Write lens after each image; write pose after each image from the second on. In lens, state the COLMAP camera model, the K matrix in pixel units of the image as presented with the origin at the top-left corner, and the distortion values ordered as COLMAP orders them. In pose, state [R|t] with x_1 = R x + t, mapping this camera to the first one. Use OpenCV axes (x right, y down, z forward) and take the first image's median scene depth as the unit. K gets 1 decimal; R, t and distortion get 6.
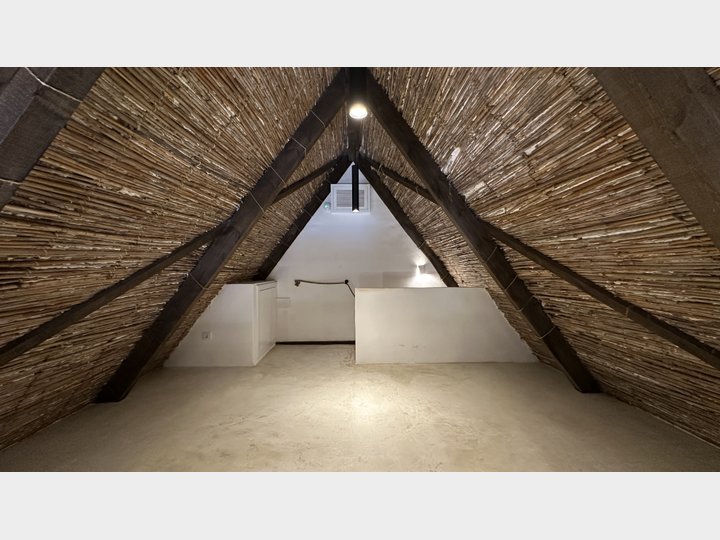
lens RADIAL K [[288.5, 0, 360.0], [0, 288.5, 270.0], [0, 0, 1]] dist [0.000936, -0.000009]
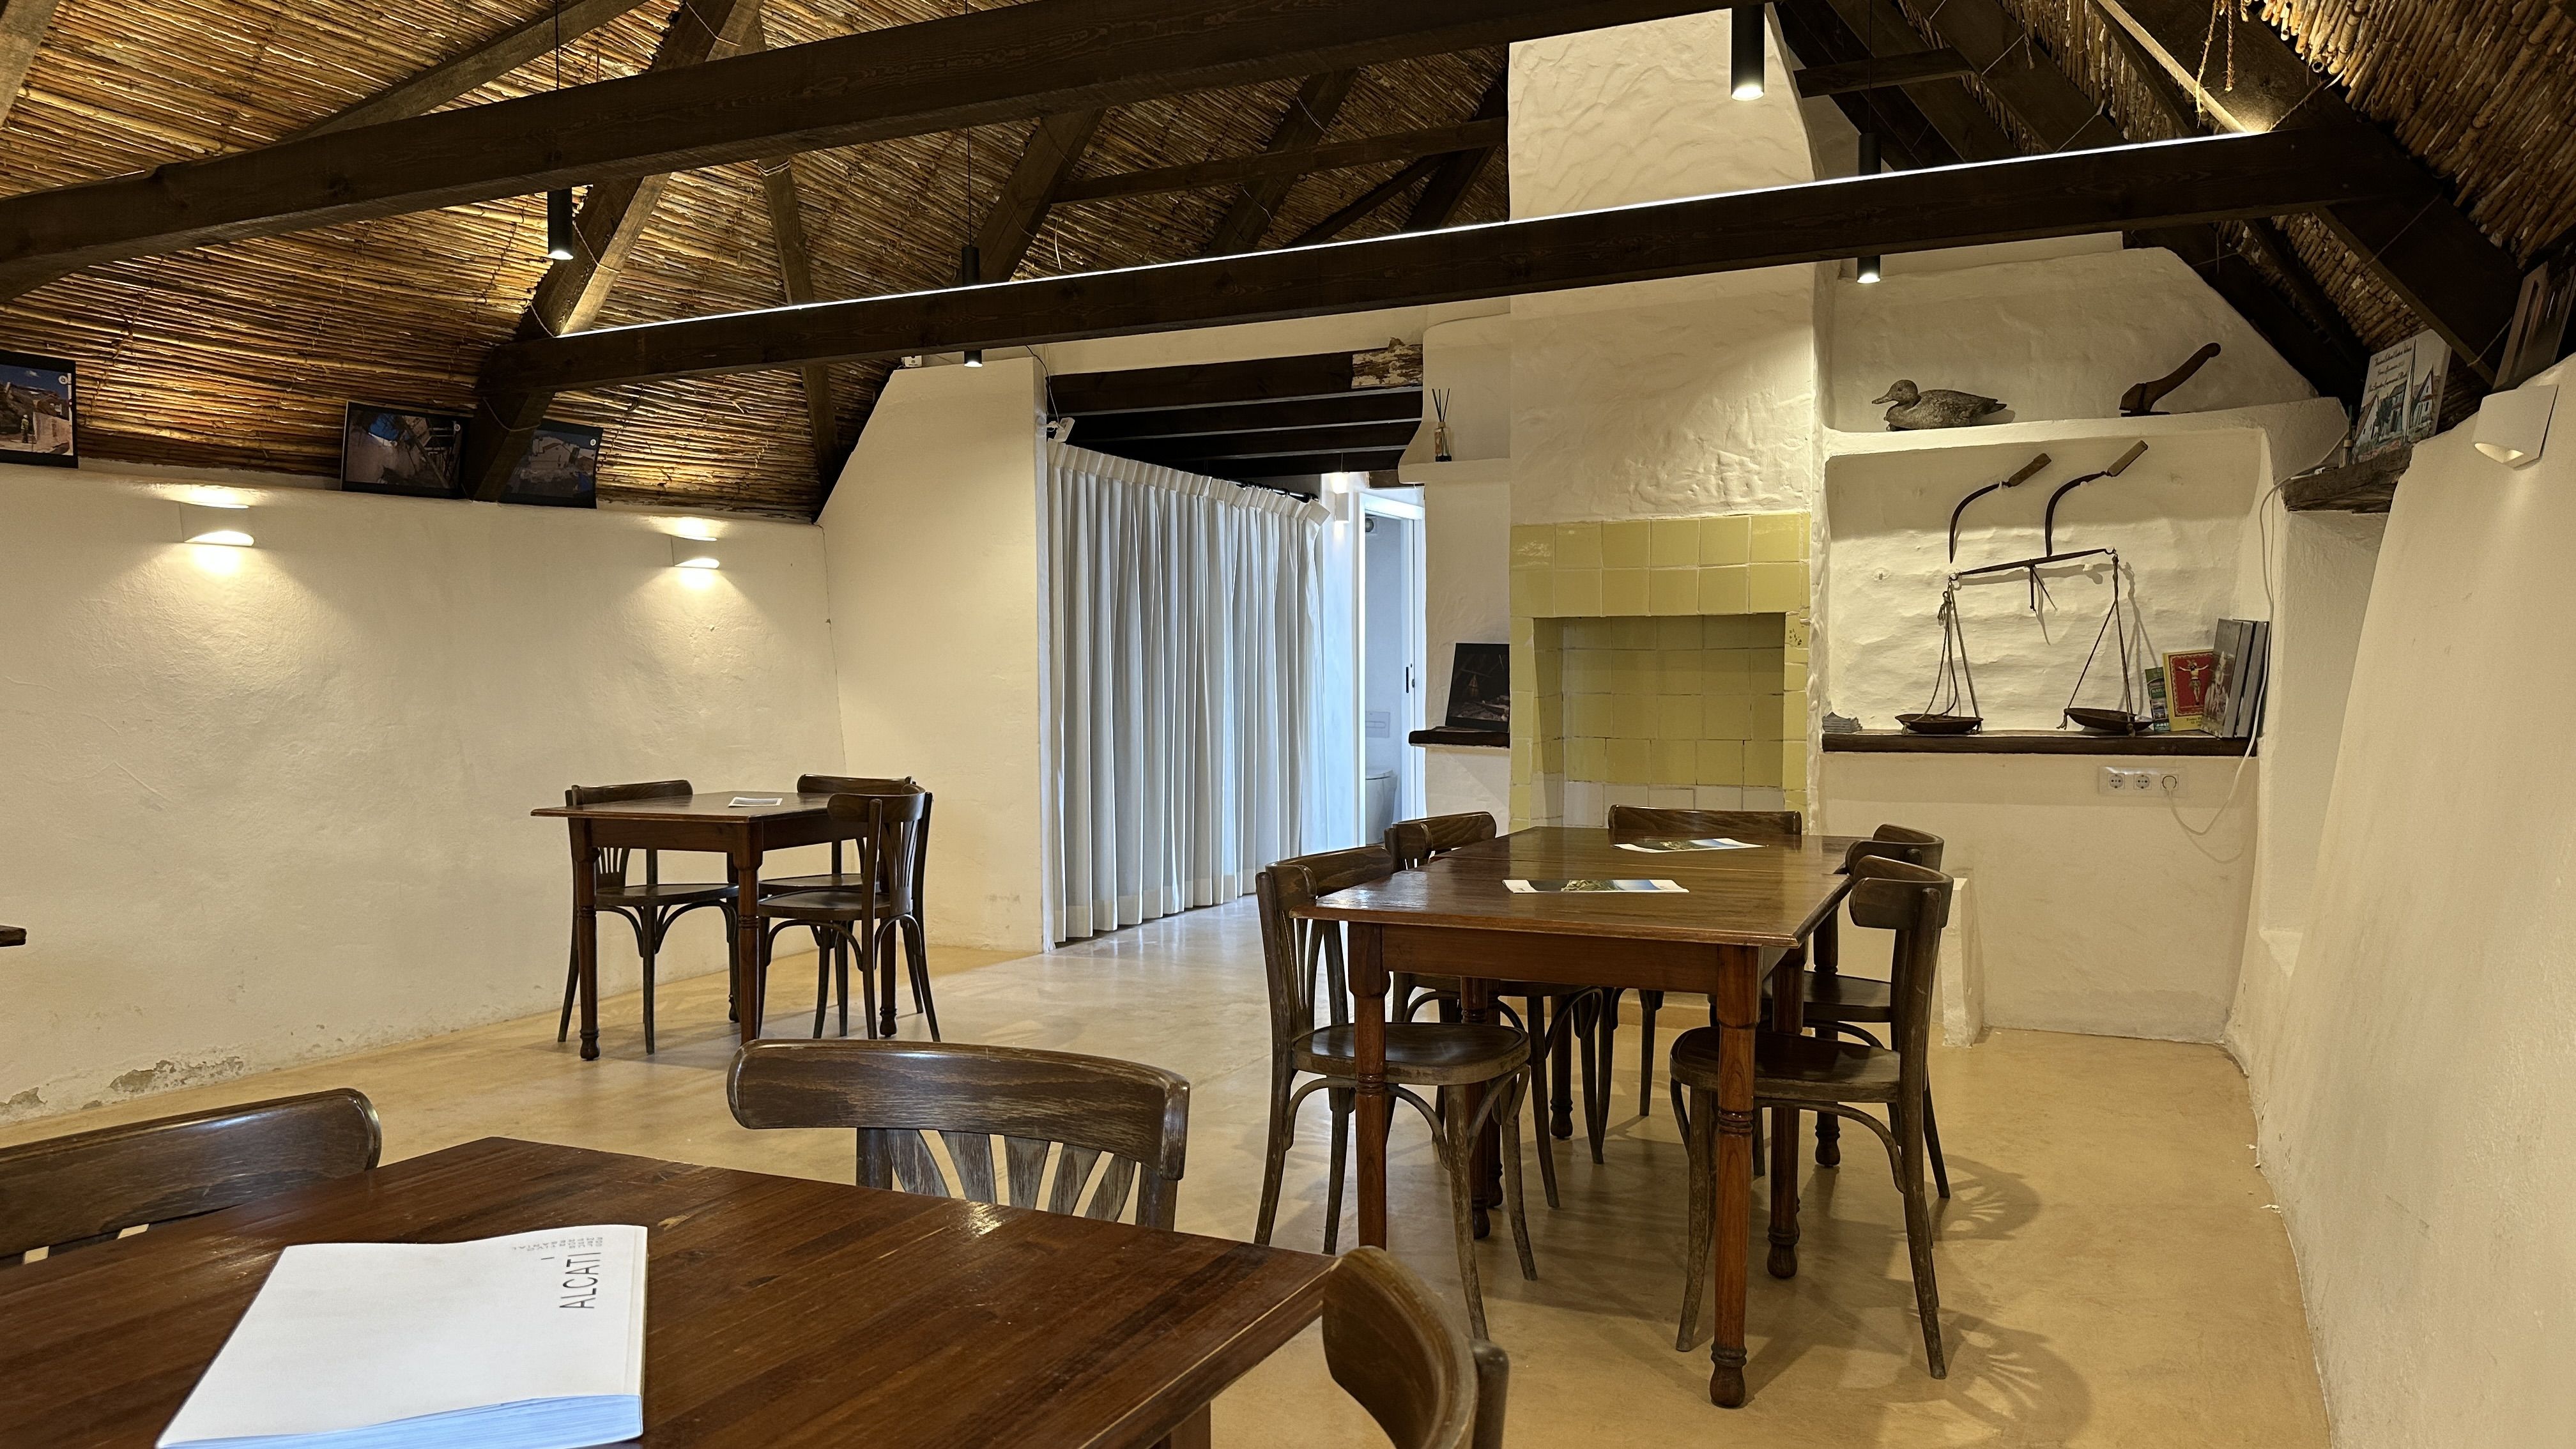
lens RADIAL K [[1801.4, 0, 1288.0], [0, 1801.4, 724.5], [0, 0, 1]] dist [0.065102, -0.097179]
pose [[0.908785, 0.009862, -0.417147, 0.656600], [0.002469, 0.999576, 0.029011, 0.781675], [0.417256, -0.027395, 0.908376, -2.148382]]
